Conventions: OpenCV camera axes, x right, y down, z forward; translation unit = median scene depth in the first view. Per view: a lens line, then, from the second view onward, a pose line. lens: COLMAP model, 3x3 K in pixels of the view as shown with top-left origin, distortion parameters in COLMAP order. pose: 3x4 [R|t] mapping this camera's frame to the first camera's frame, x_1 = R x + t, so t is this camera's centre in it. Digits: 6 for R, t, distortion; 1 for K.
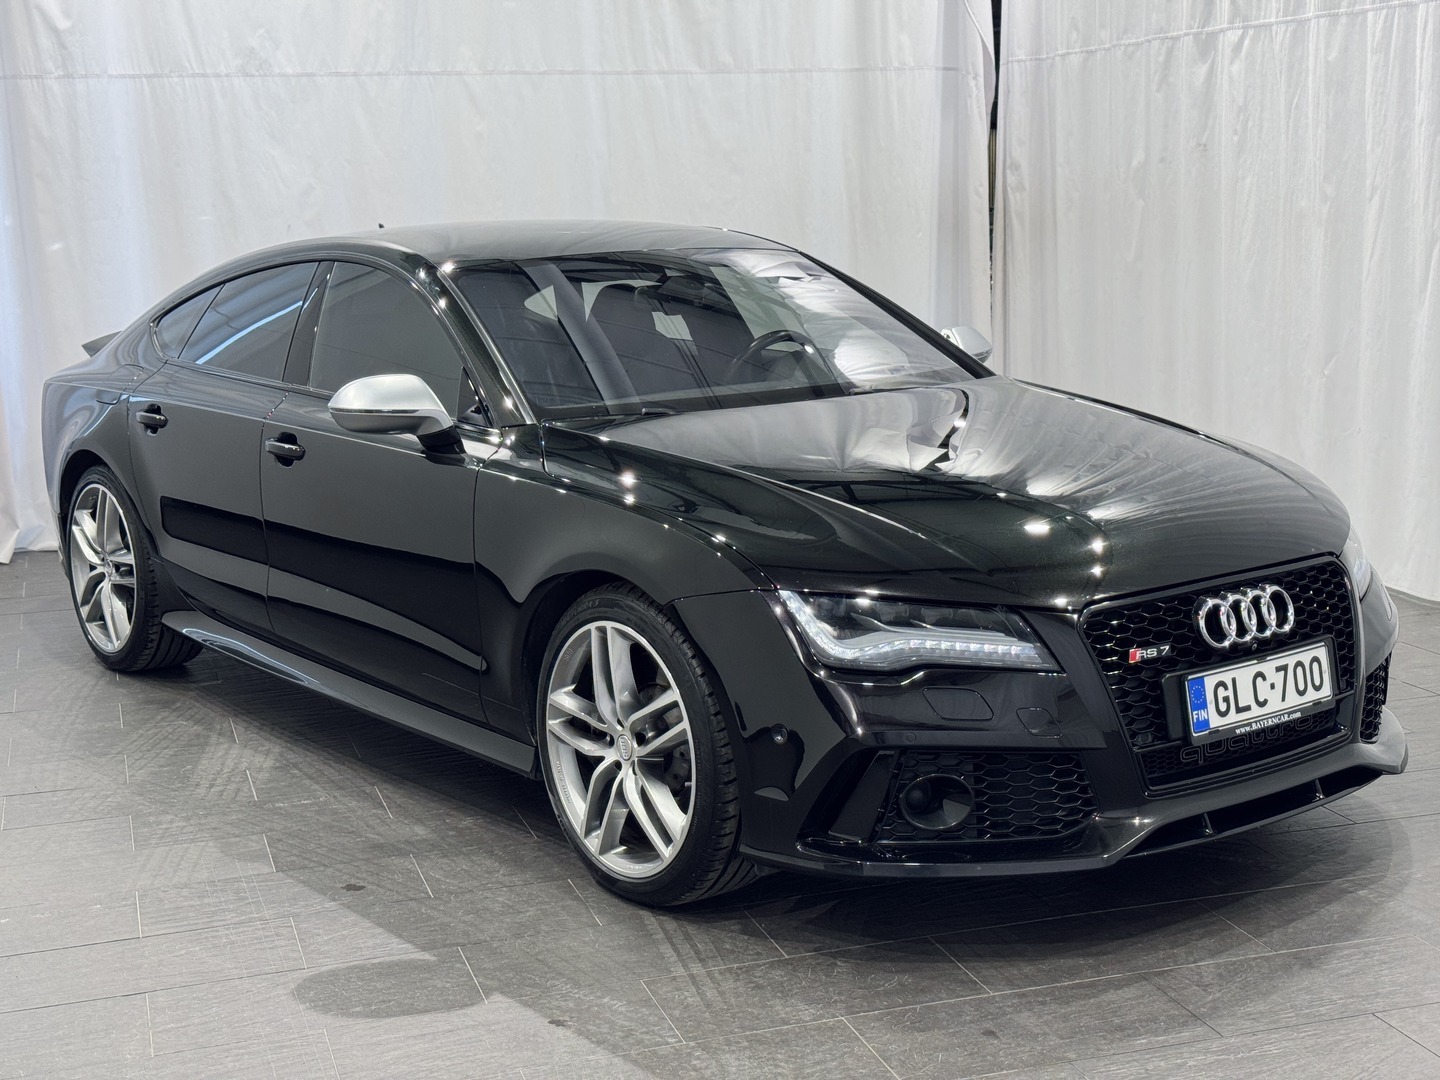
lens RADIAL K [[2015.8, 0, 729.4], [0, 2015.8, 539.9], [0, 0, 1]] dist [0.116010, 0.000000]
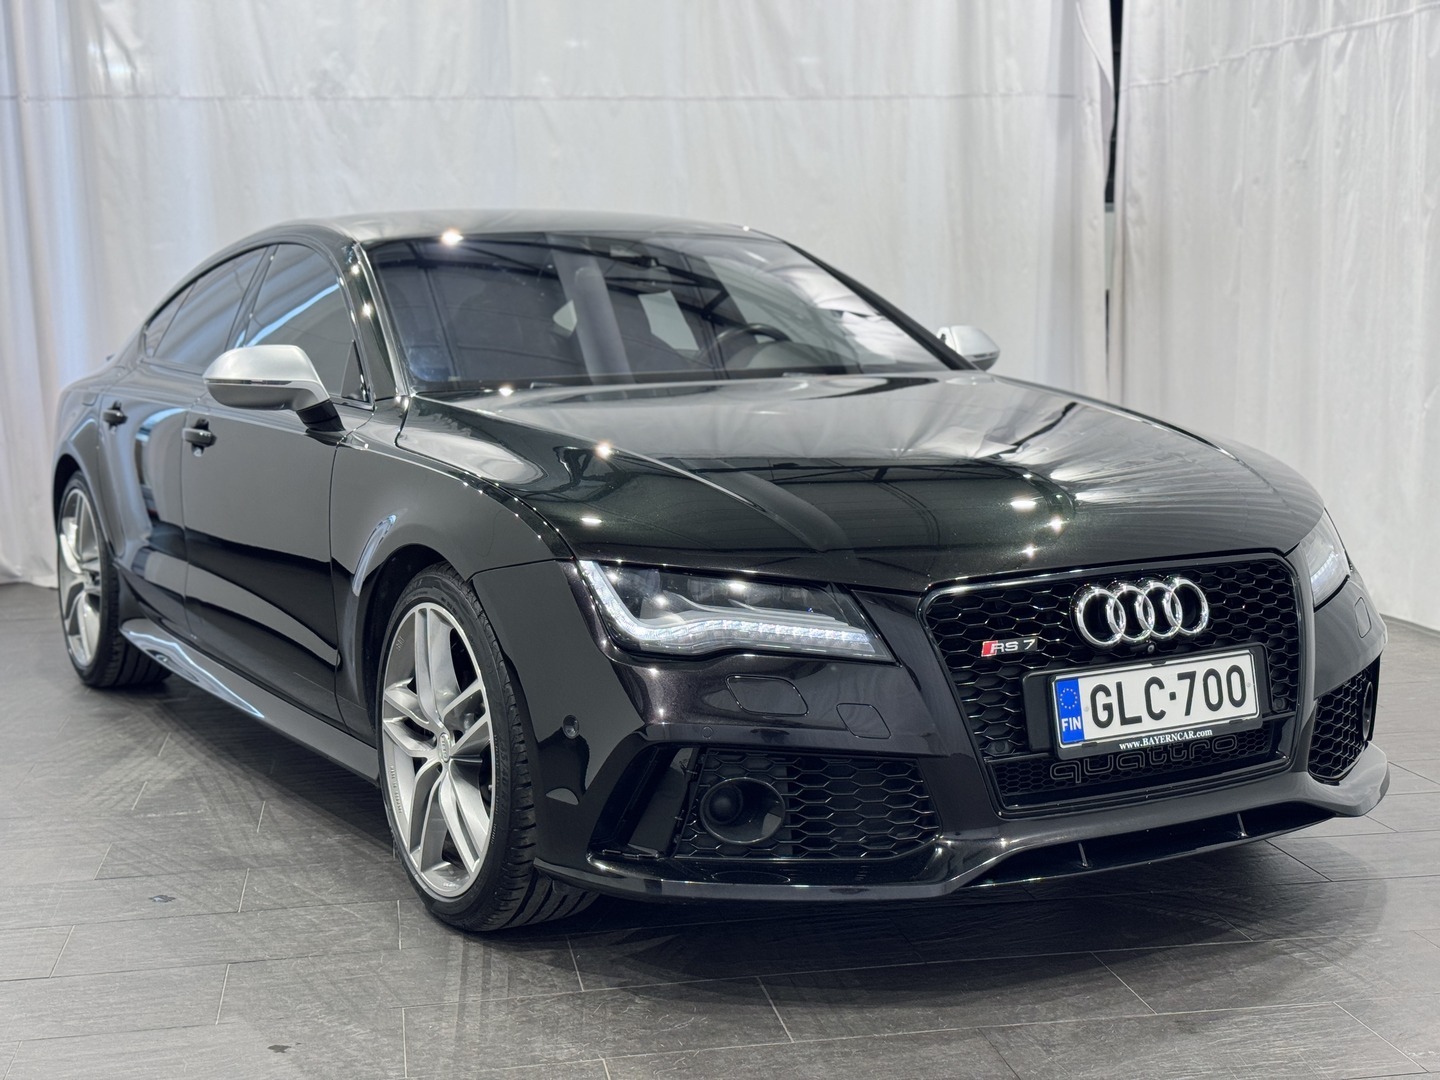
lens RADIAL K [[2015.8, 0, 732.7], [0, 2015.8, 529.3], [0, 0, 1]] dist [0.116010, 0.000000]
pose [[0.991643, 0.024630, -0.126642, 0.184908], [-0.031627, 0.998065, -0.053536, 0.052000], [0.125078, 0.057094, 0.990503, 0.138060]]
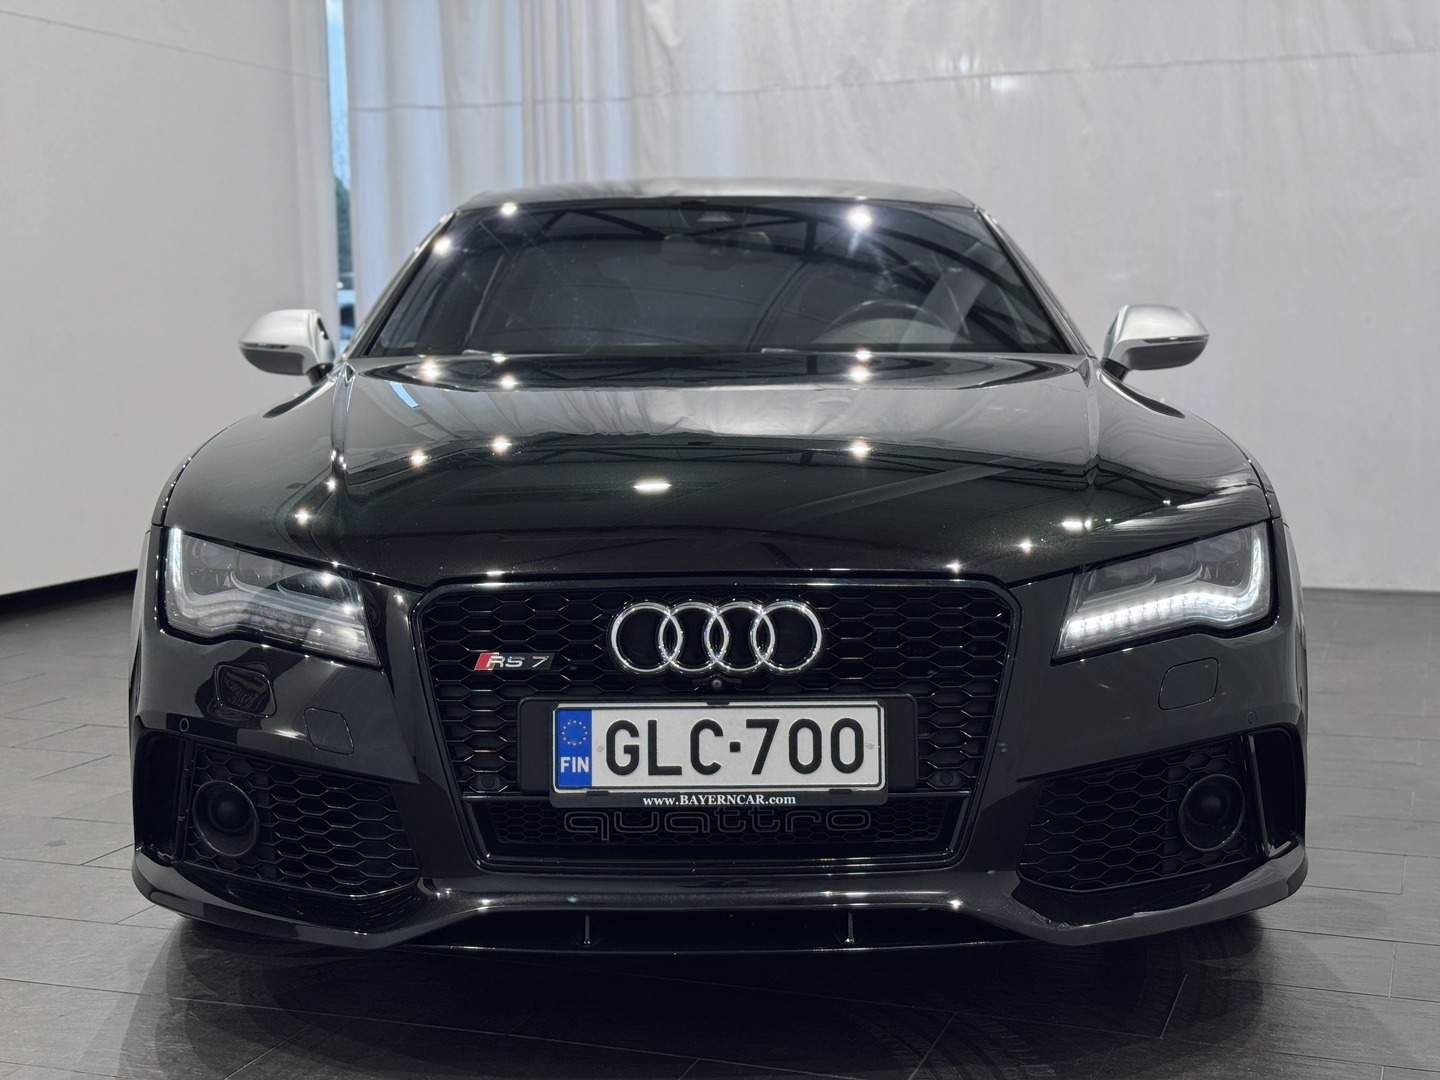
lens RADIAL K [[2015.8, 0, 717.5], [0, 2015.8, 543.7], [0, 0, 1]] dist [0.116010, 0.000000]
pose [[0.793746, 0.087354, -0.601944, 0.629365], [-0.120810, 0.992558, -0.015265, 0.016568], [0.596131, 0.084837, 0.798392, 0.453181]]
